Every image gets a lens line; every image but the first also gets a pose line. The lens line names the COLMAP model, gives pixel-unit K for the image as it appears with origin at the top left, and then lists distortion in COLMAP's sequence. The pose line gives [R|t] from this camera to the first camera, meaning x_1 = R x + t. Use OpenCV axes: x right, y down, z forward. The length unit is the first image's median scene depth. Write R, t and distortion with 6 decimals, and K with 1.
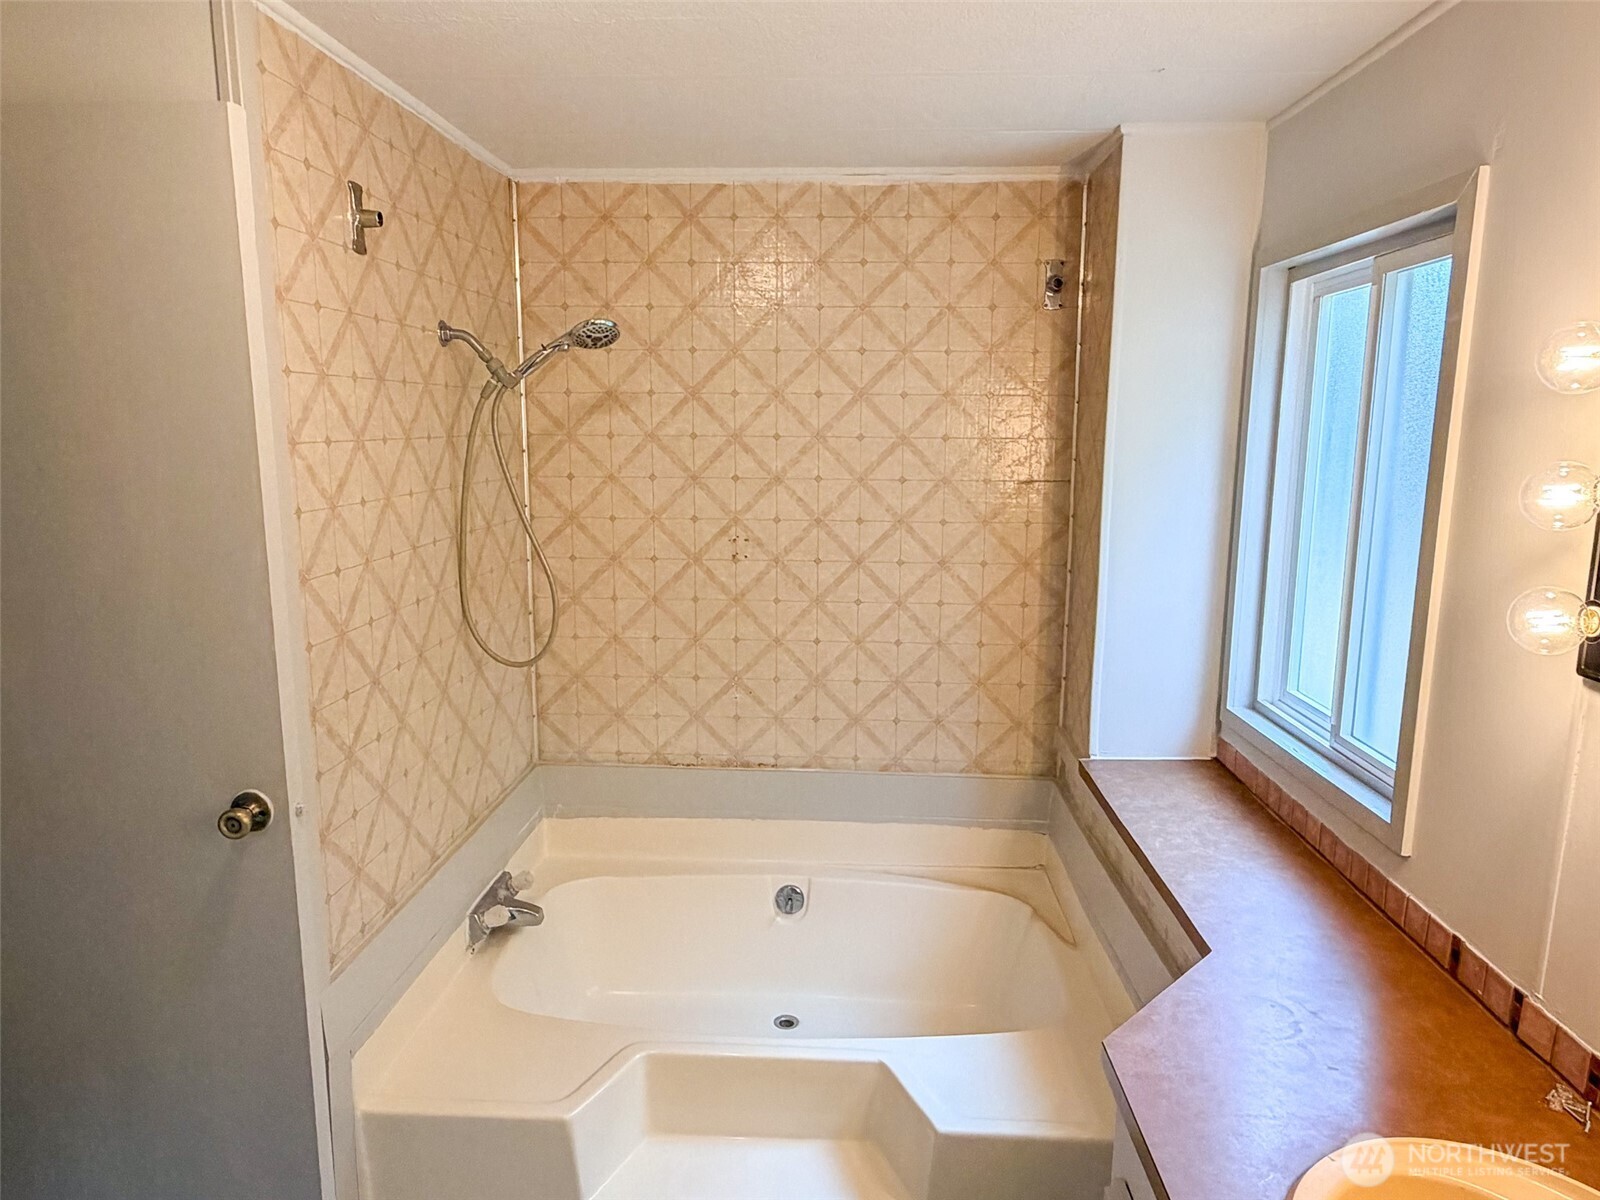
lens RADIAL K [[1049.7, 0, 799.7], [0, 1049.7, 604.5], [0, 0, 1]] dist [0.004347, -0.001207]
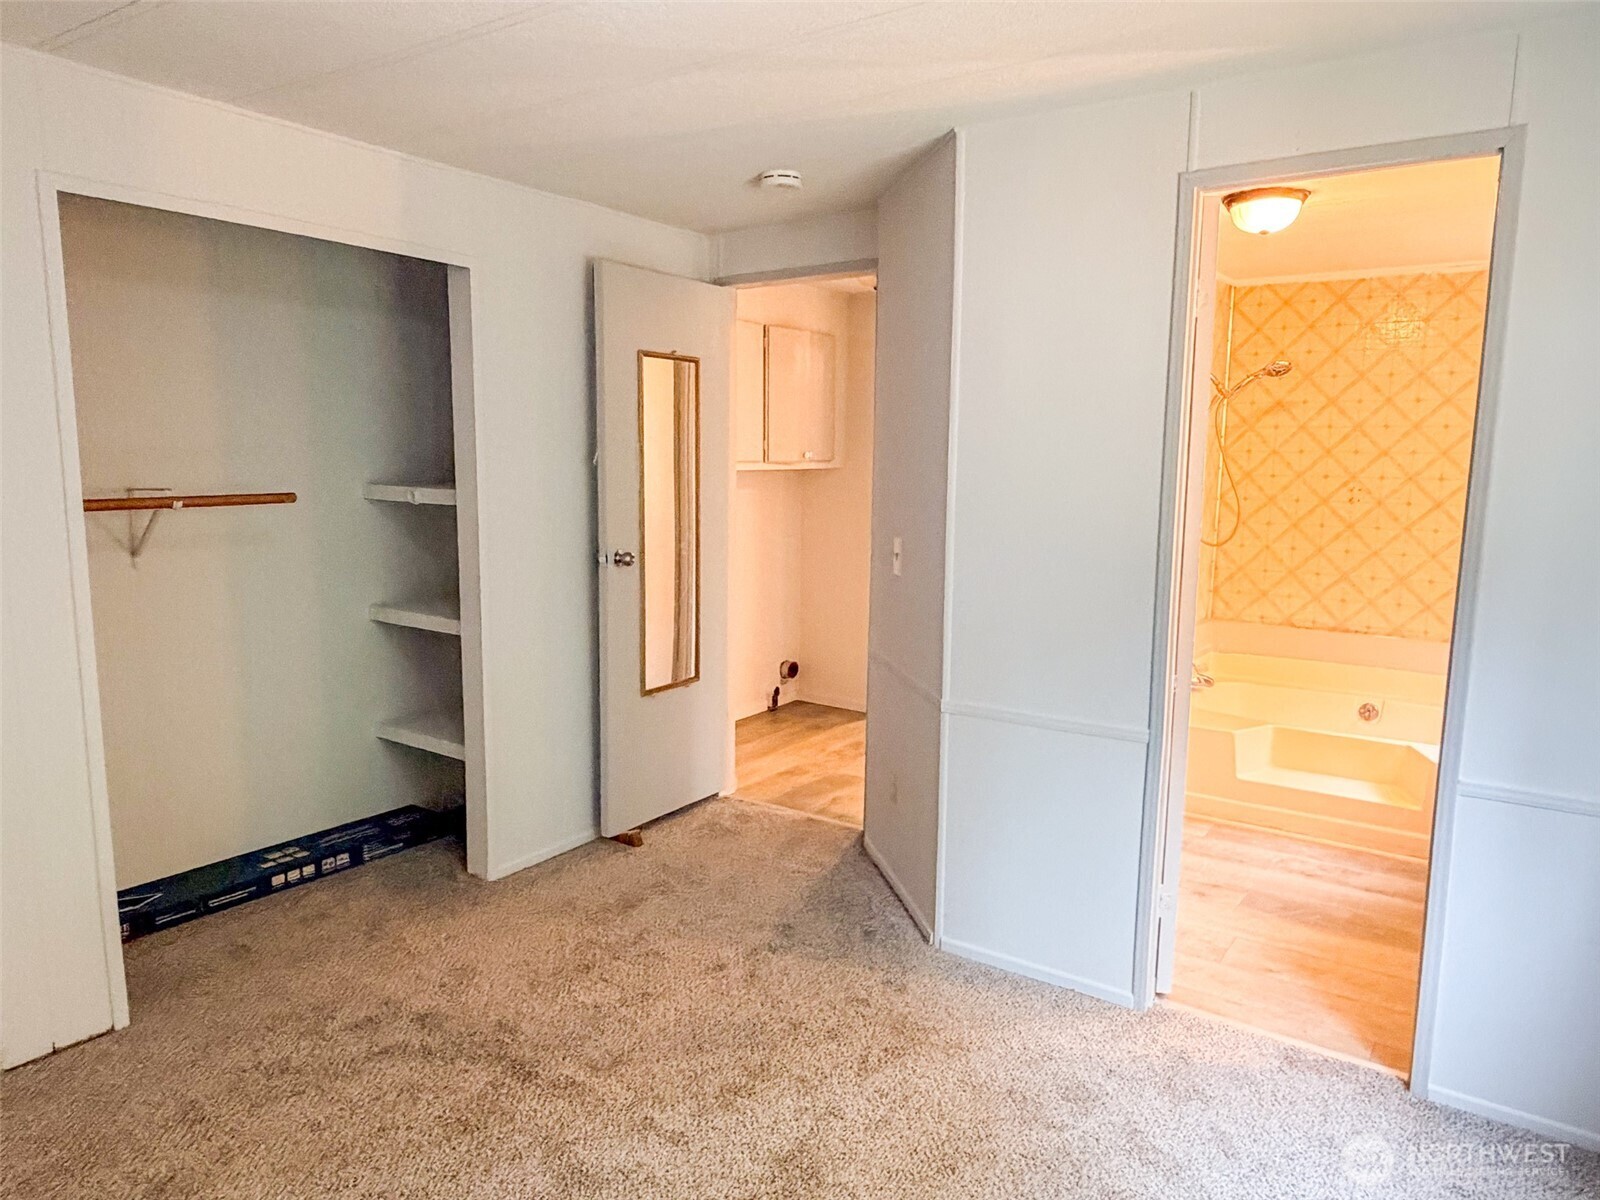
lens RADIAL K [[1049.7, 0, 799.7], [0, 1049.7, 604.5], [0, 0, 1]] dist [0.004347, -0.001207]
pose [[0.844392, 0.081265, -0.529526, 0.095228], [-0.099967, 0.994968, -0.006713, 0.217333], [0.526315, 0.058604, 0.848267, -0.852470]]
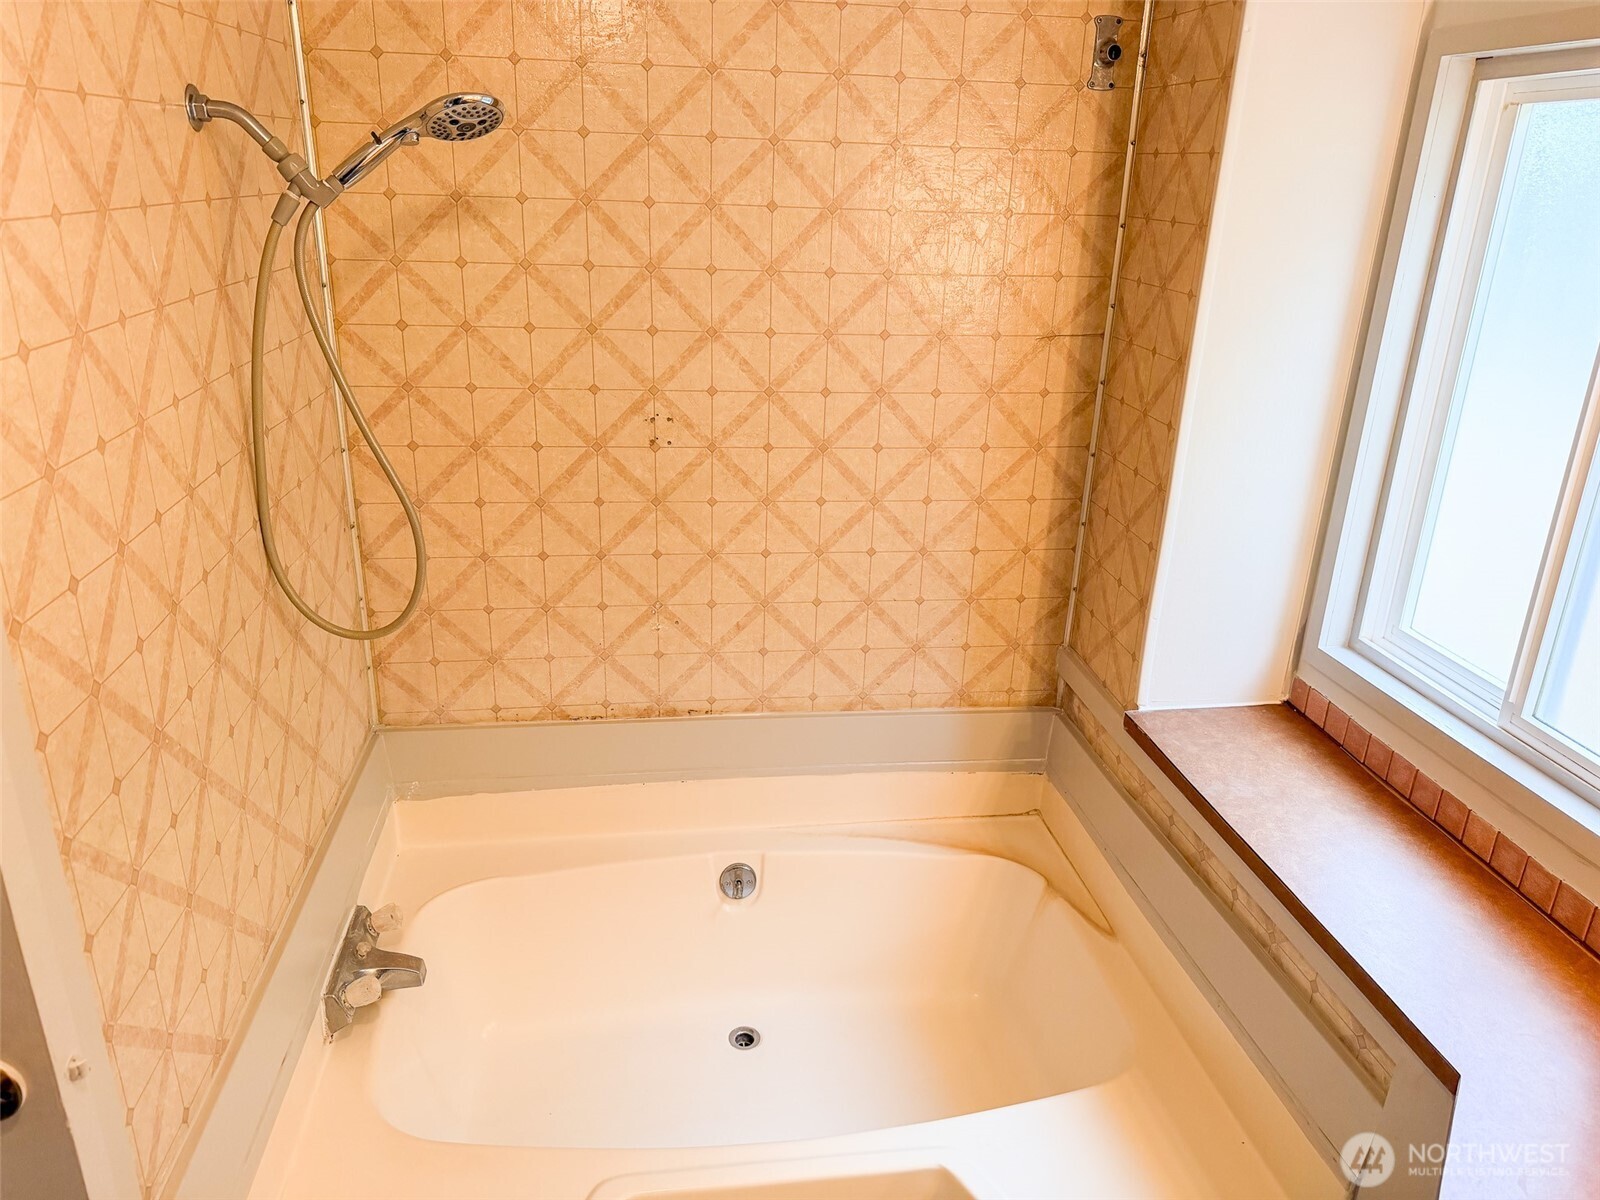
lens RADIAL K [[1118.4, 0, 800.0], [0, 1118.4, 600.0], [0, 0, 1]] dist [0.115952, -0.149934]
pose [[0.980414, -0.044929, 0.191753, -0.117367], [0.006220, 0.980209, 0.197867, -0.092681], [-0.196848, -0.192799, 0.961291, 0.223257]]
